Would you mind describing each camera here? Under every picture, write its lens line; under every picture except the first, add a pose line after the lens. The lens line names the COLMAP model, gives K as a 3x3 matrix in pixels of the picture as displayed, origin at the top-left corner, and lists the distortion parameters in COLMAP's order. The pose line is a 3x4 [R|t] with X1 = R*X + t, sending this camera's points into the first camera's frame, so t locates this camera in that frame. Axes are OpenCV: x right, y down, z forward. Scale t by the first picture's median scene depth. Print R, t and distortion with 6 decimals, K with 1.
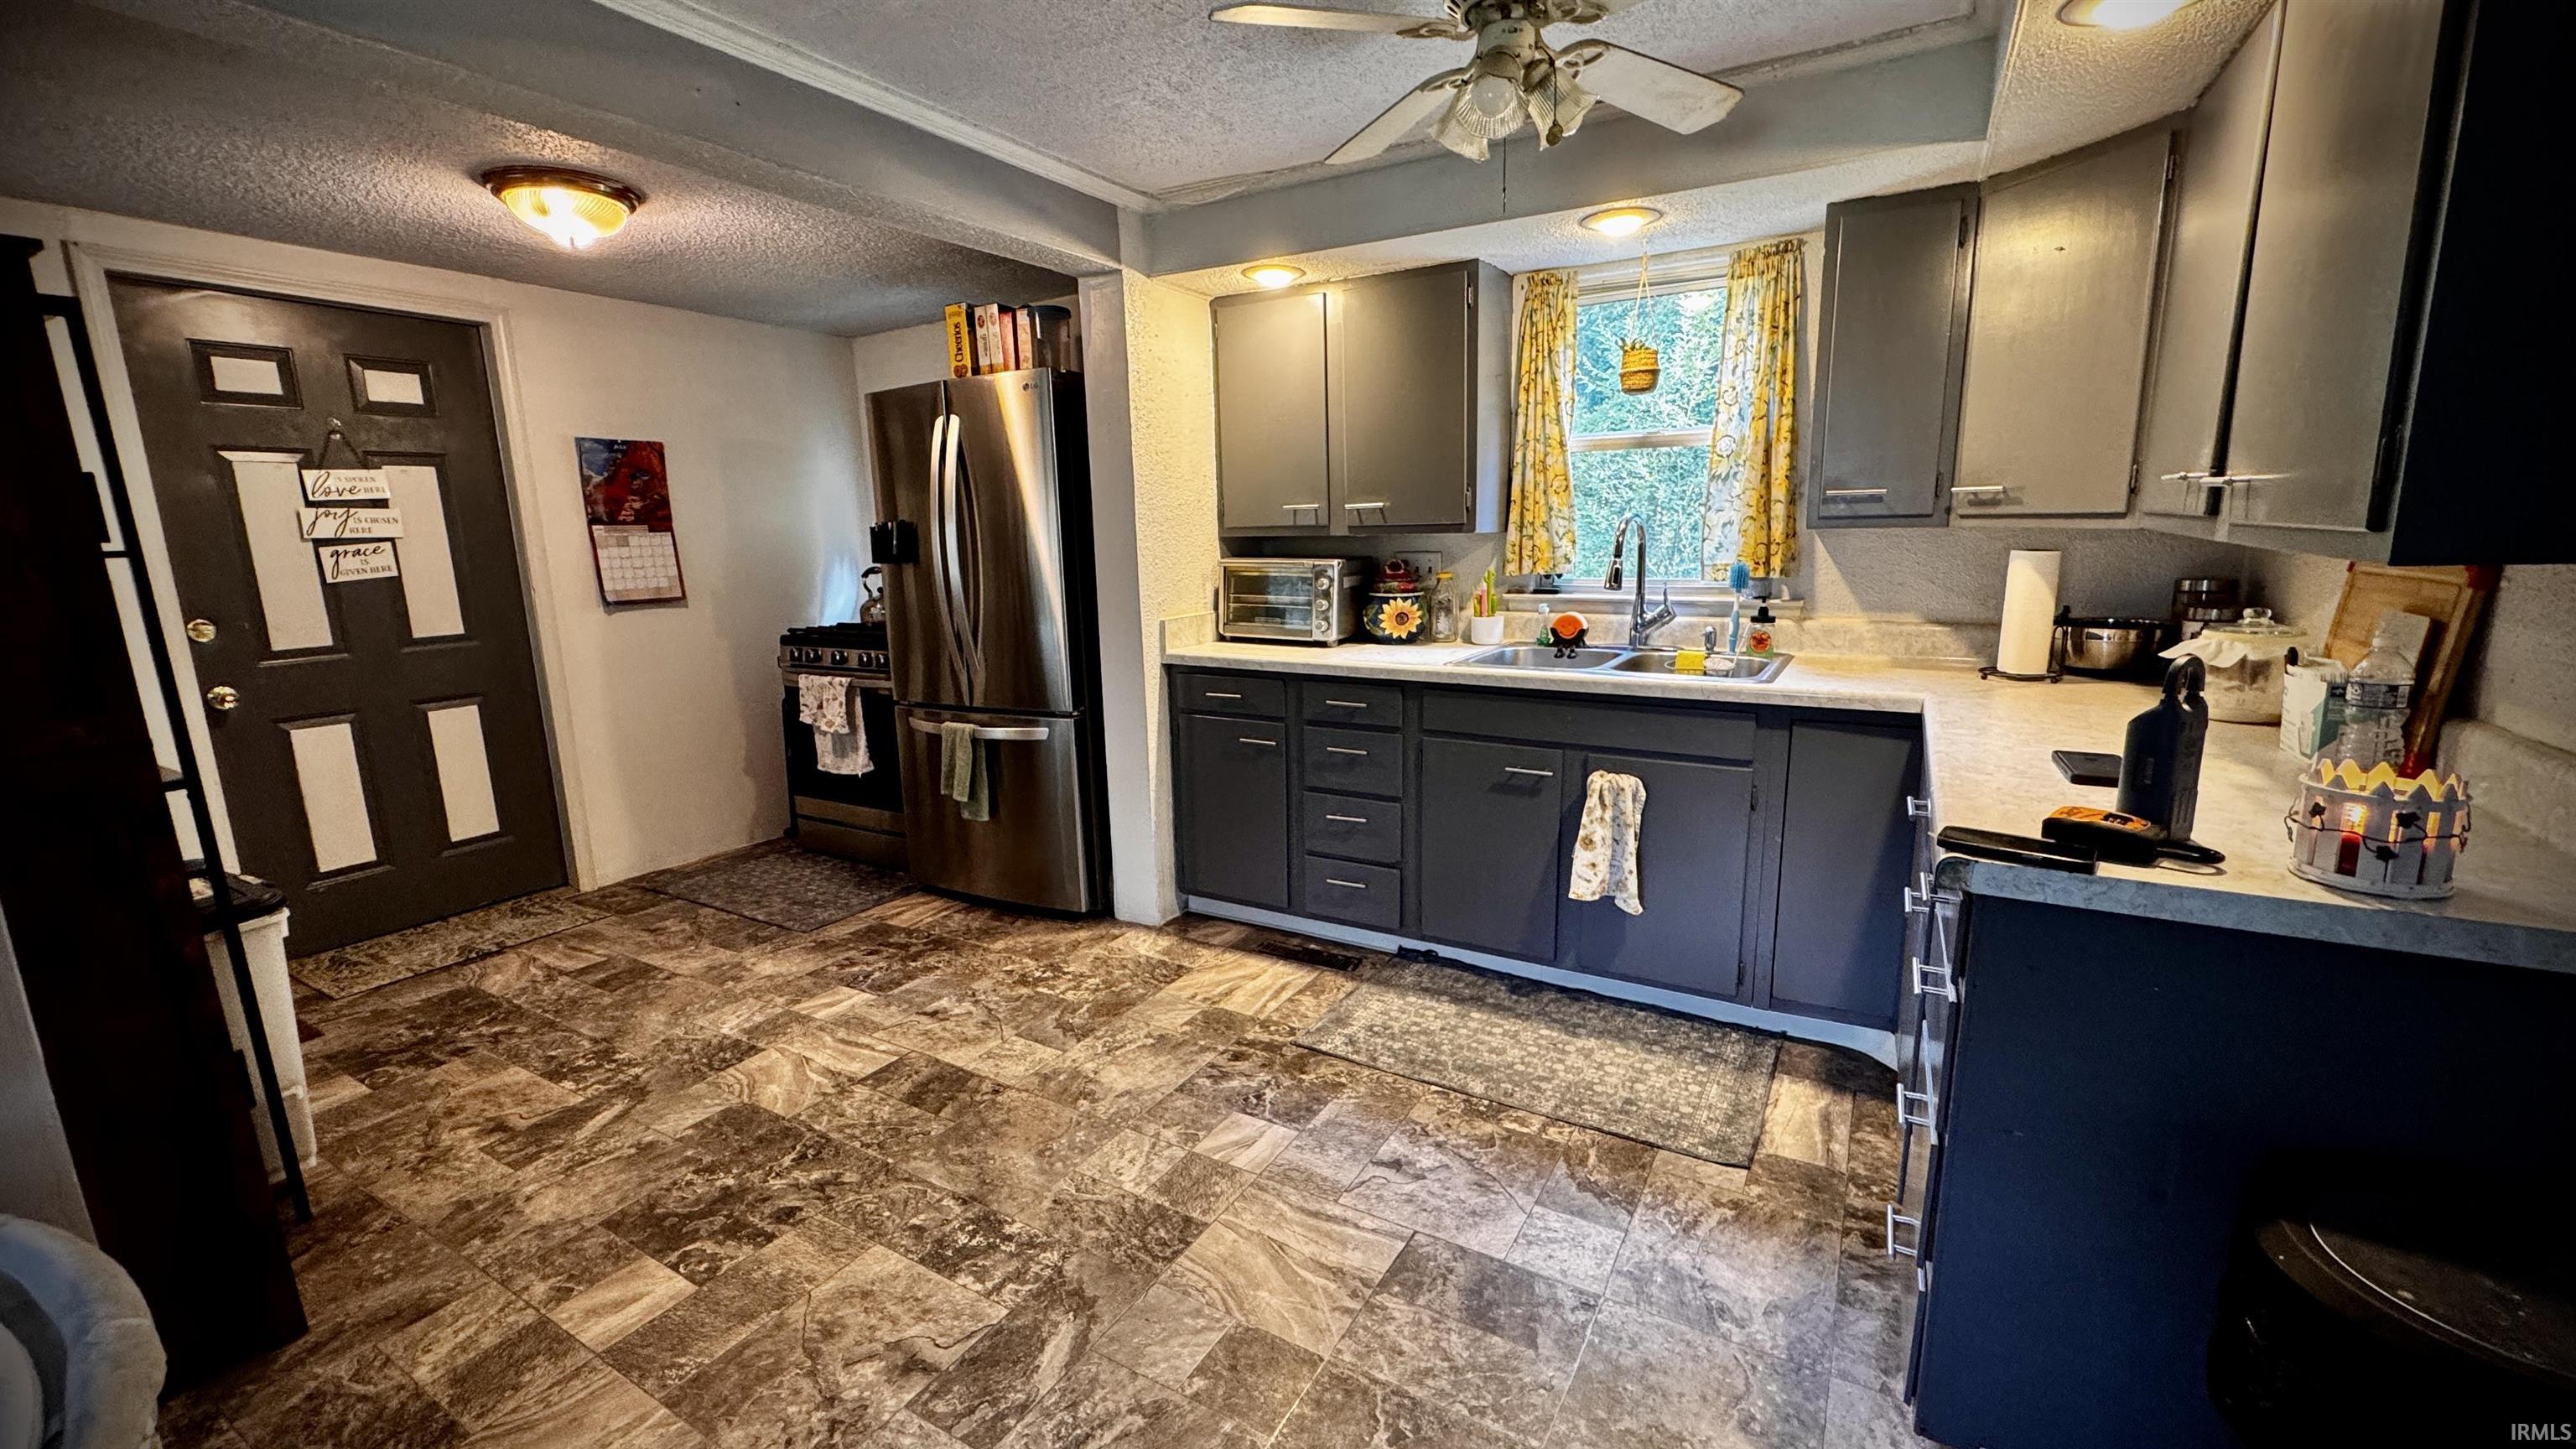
lens RADIAL K [[1032.5, 0, 1288.0], [0, 1032.5, 724.5], [0, 0, 1]] dist [-0.000827, -0.000100]
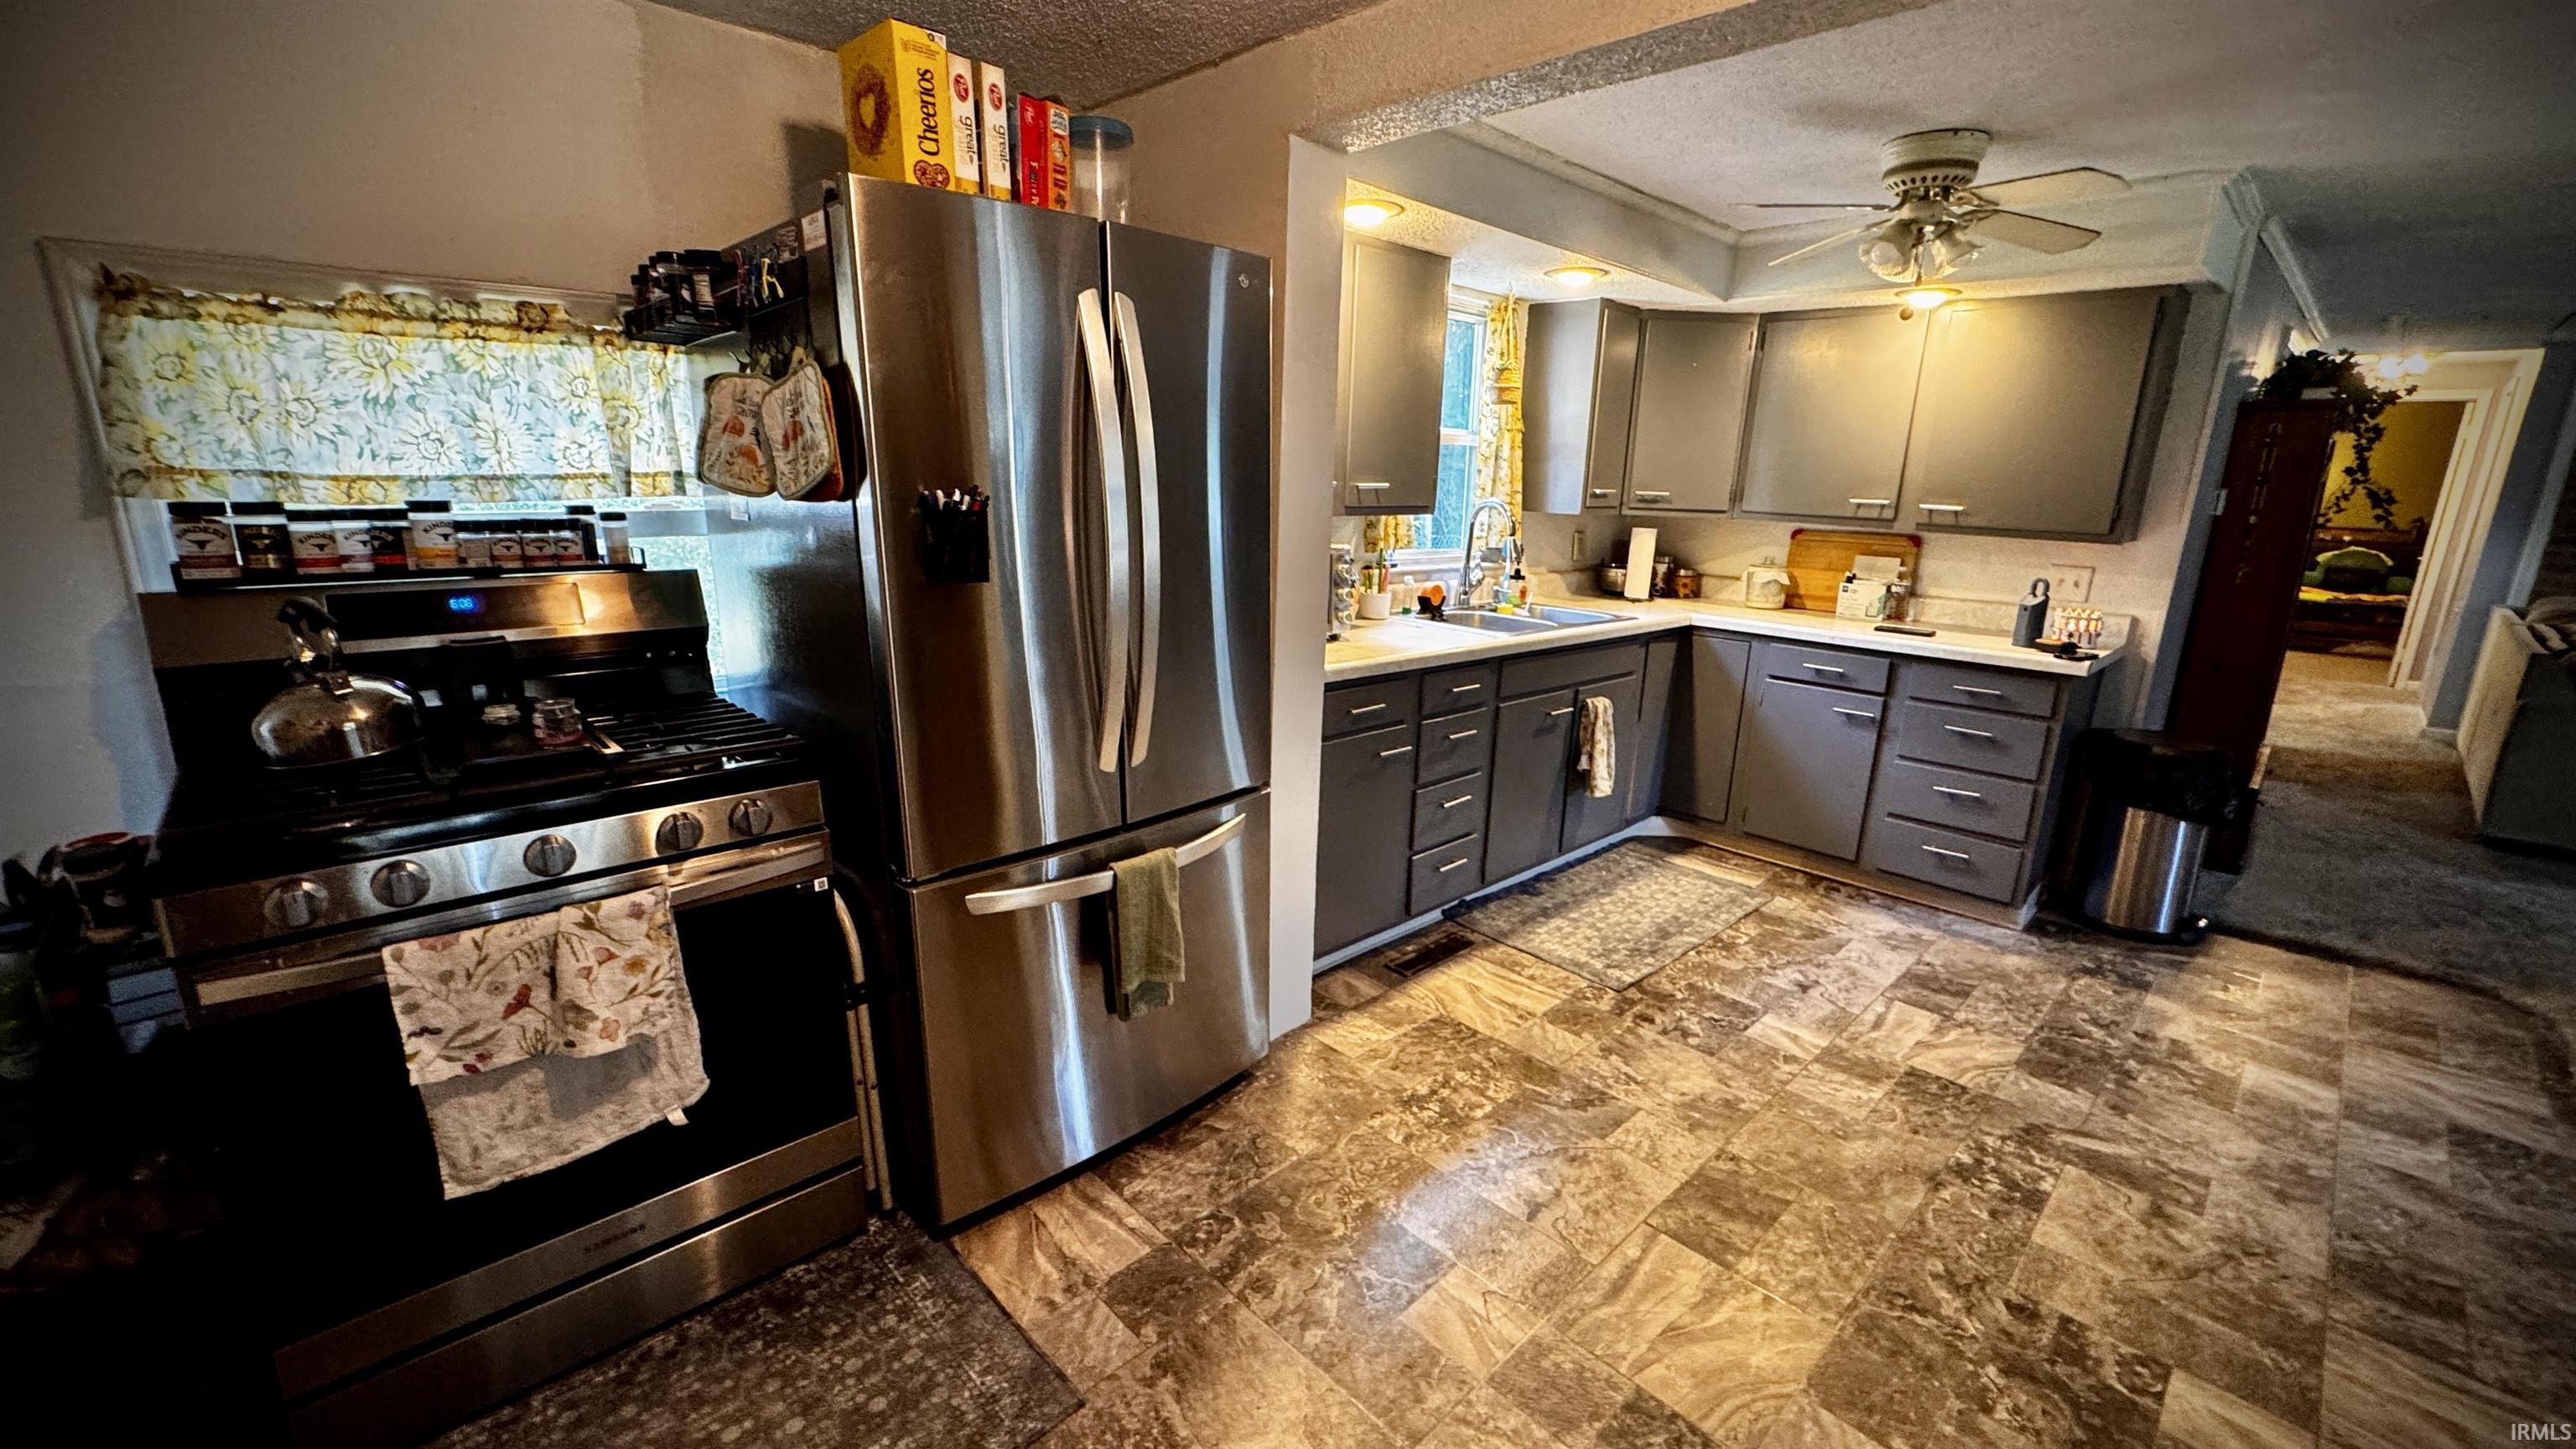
lens RADIAL K [[1032.5, 0, 1288.0], [0, 1032.5, 724.5], [0, 0, 1]] dist [-0.000827, -0.000100]
pose [[0.268442, -0.197811, 0.942767, -1.068507], [0.146712, 0.975667, 0.162939, -0.198012], [-0.952058, 0.094575, 0.290932, 0.991701]]
